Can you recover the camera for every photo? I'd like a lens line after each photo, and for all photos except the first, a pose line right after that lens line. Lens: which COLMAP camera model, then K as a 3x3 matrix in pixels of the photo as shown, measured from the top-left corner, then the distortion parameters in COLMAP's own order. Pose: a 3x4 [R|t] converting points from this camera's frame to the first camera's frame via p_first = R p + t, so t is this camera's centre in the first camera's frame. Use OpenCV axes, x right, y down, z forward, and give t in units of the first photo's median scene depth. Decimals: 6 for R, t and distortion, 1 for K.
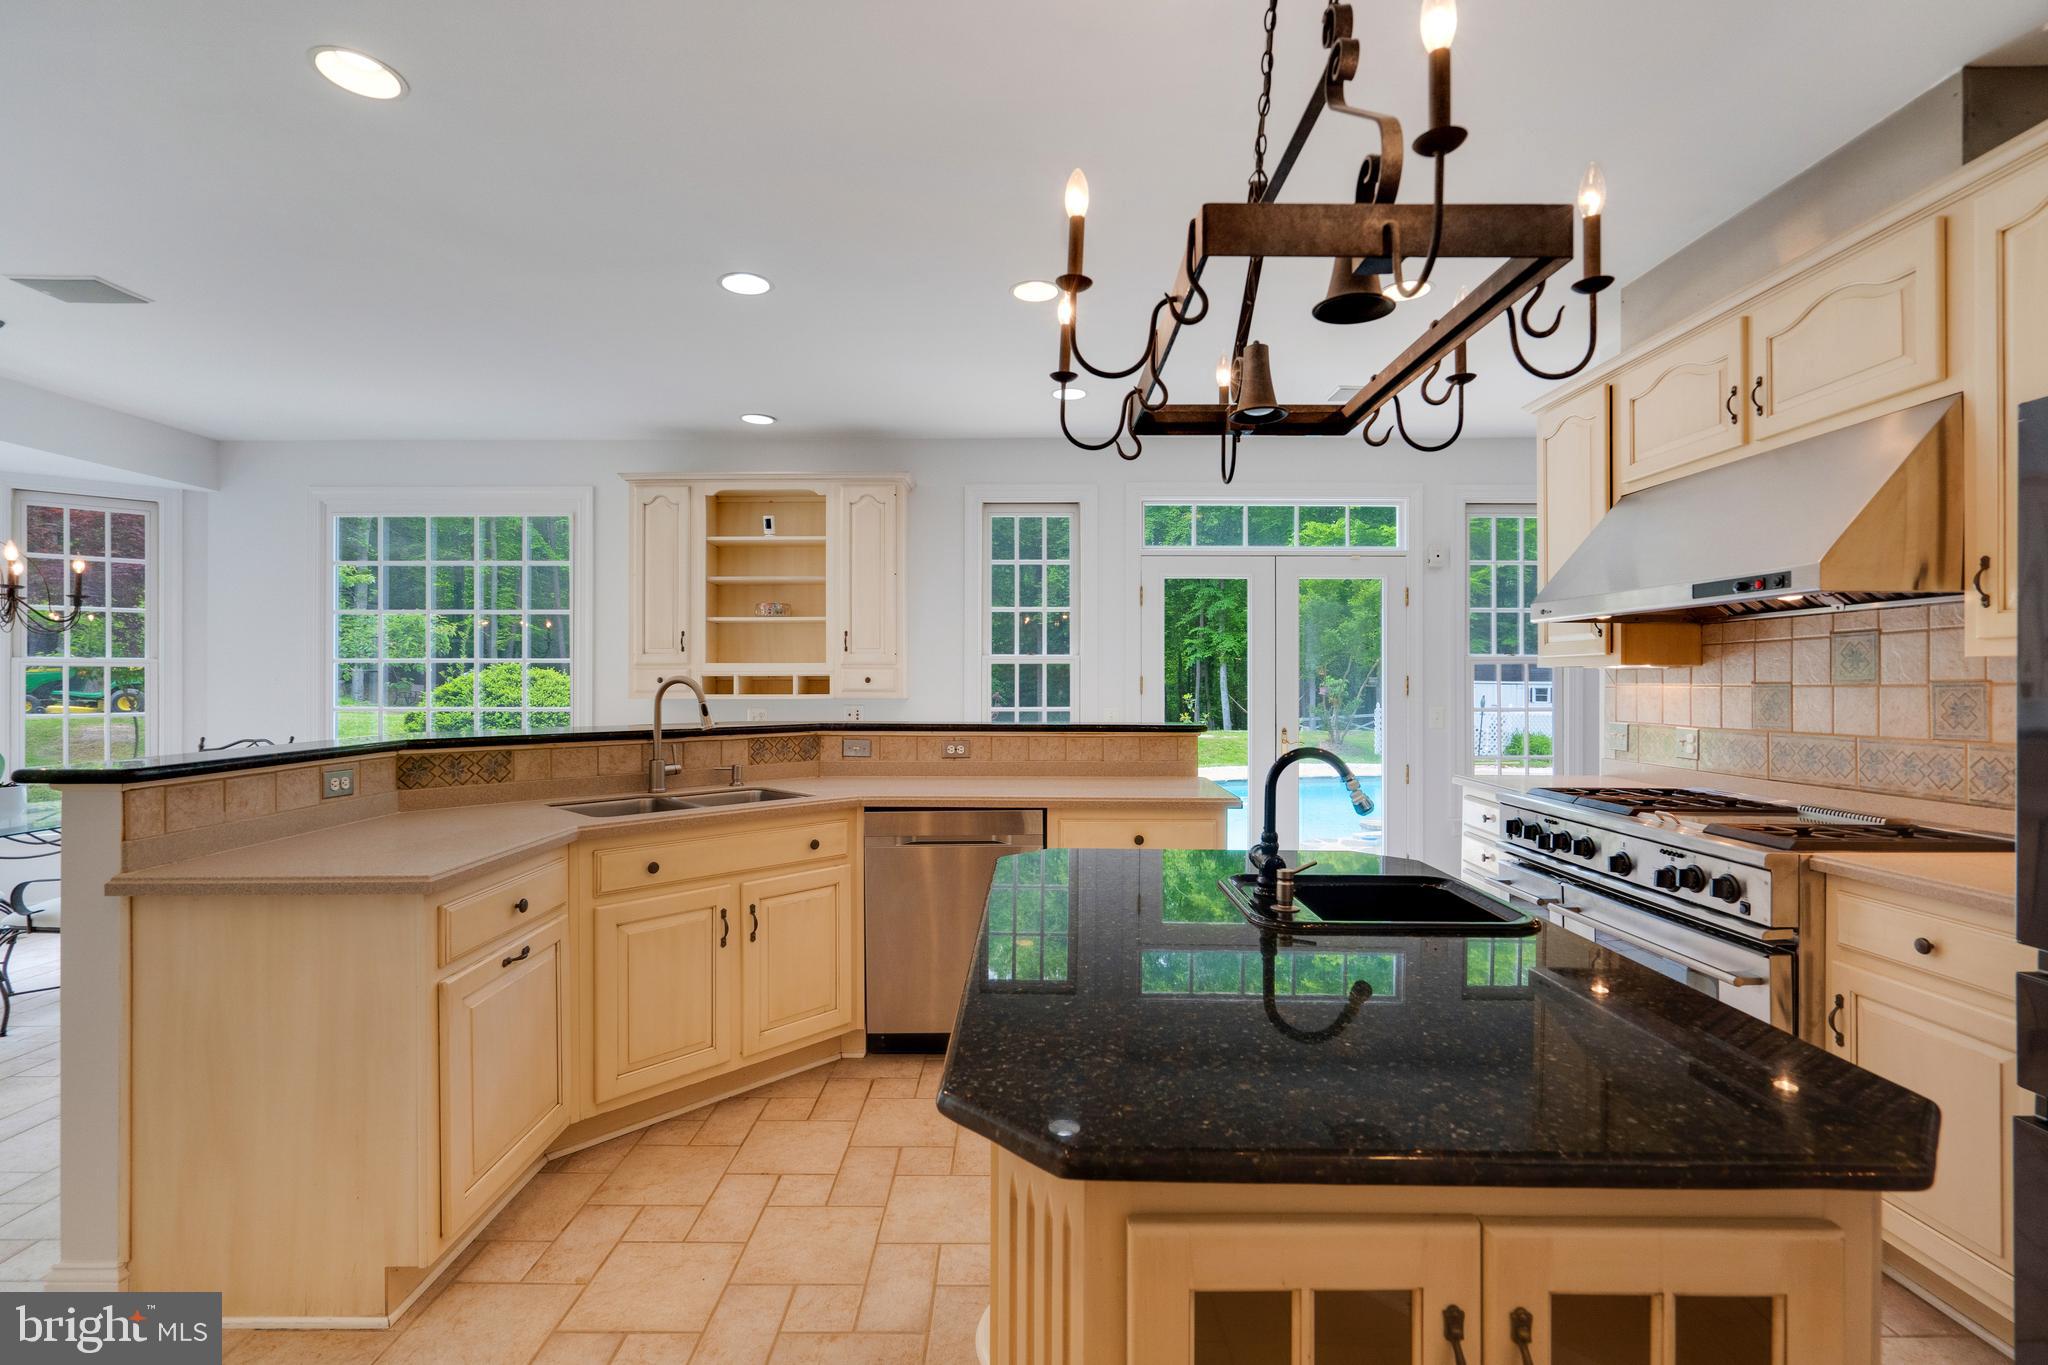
lens RADIAL K [[929.3, 0, 1028.5], [0, 929.3, 678.5], [0, 0, 1]] dist [-0.002332, 0.000228]
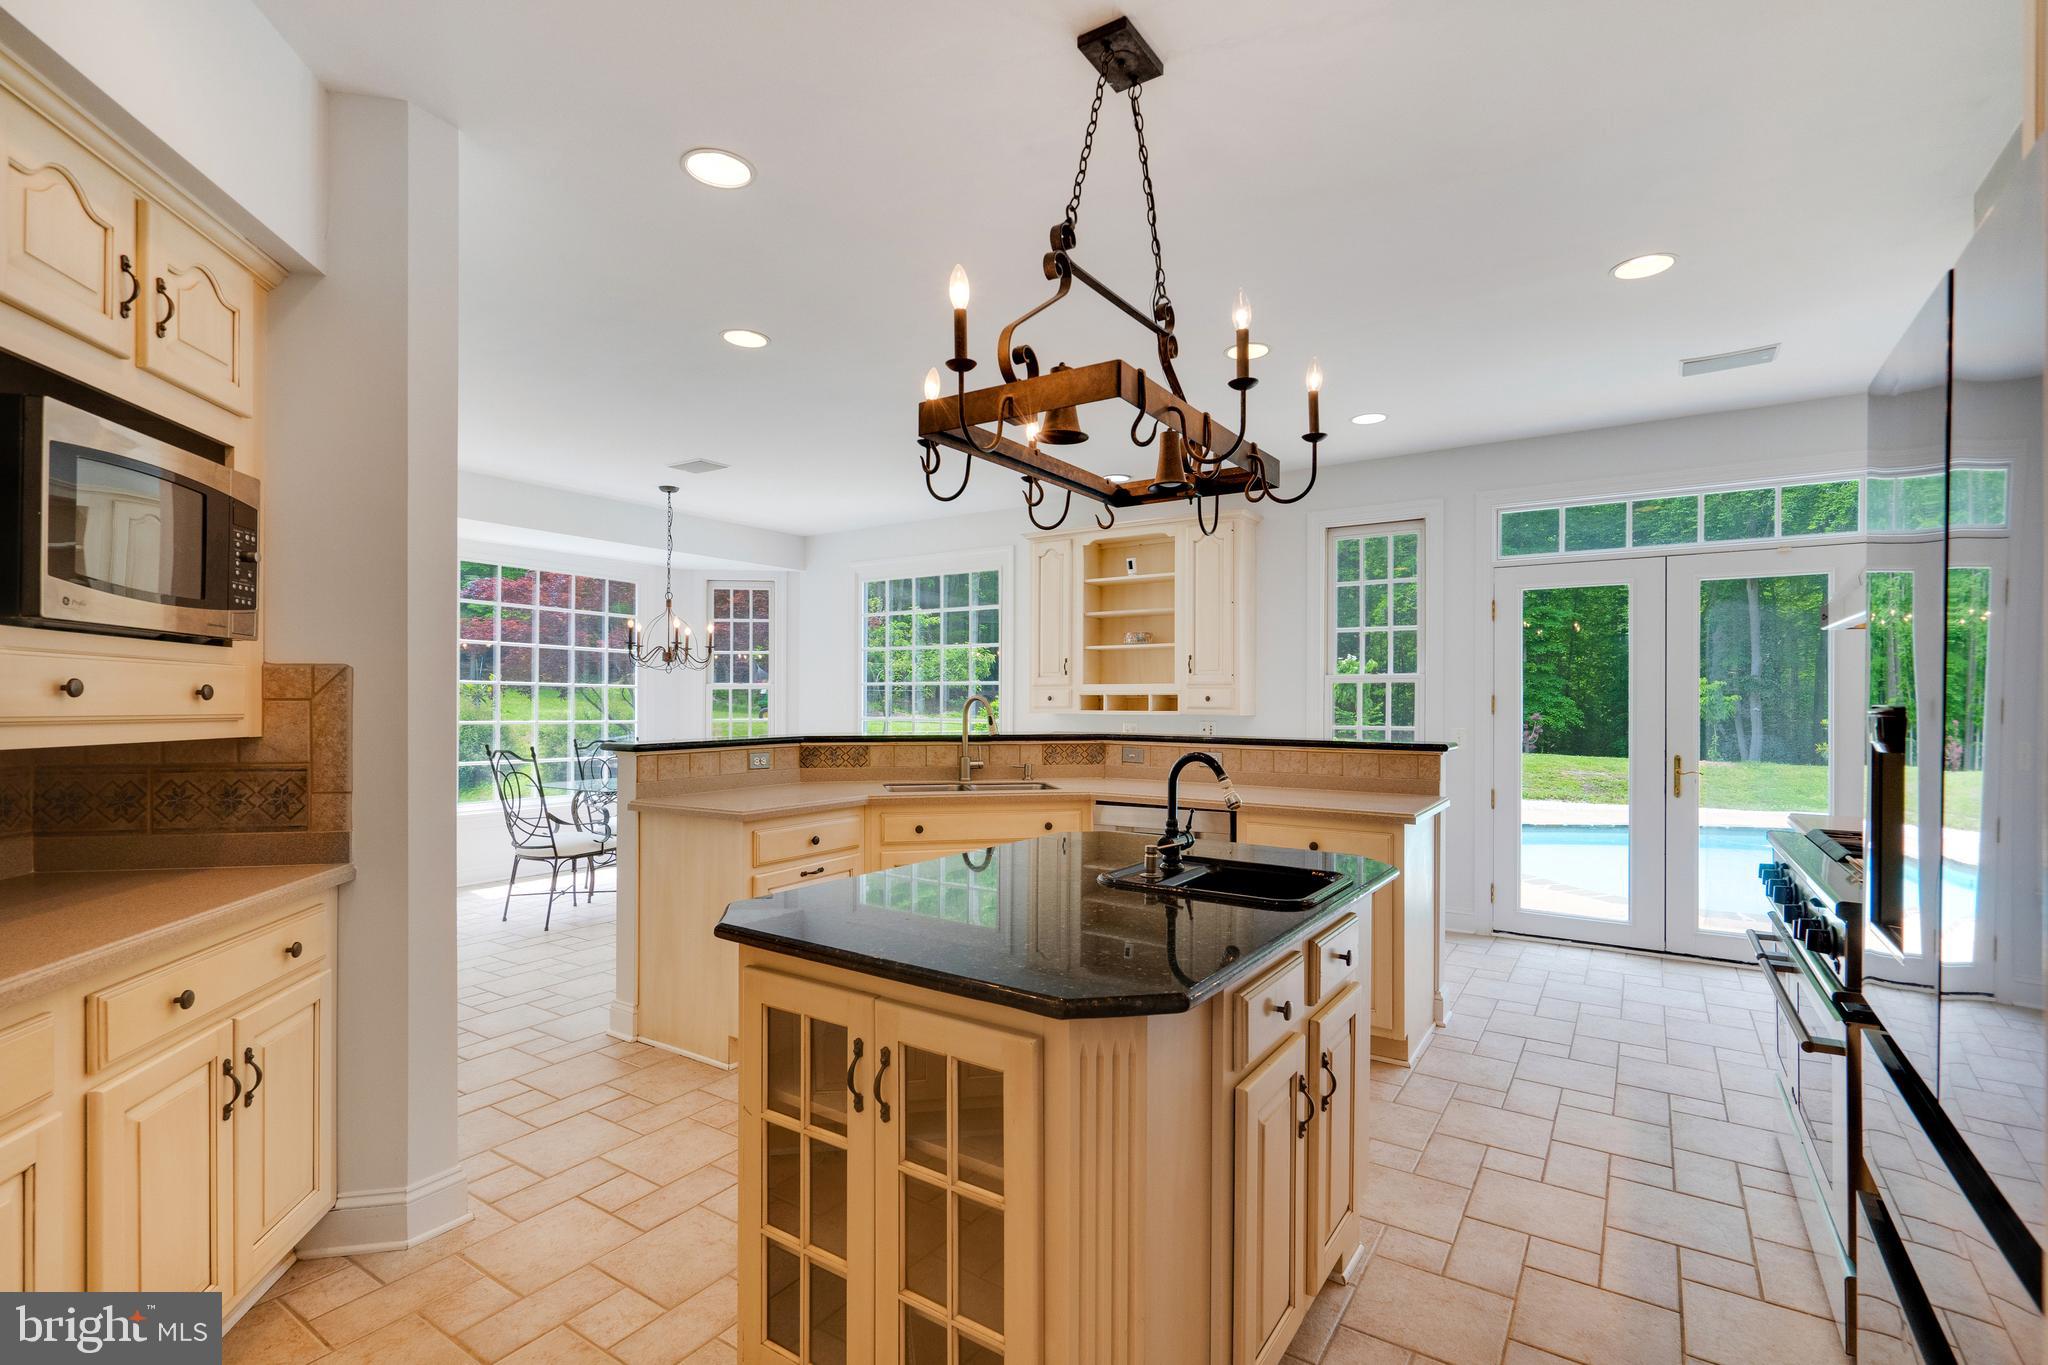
lens RADIAL K [[931.2, 0, 1028.8], [0, 931.2, 690.7], [0, 0, 1]] dist [-0.020219, 0.000069]
pose [[0.837668, -0.003134, -0.546171, 0.253737], [-0.000816, 0.999975, -0.006989, 0.000334], [0.546180, 0.006300, 0.837644, -0.051825]]
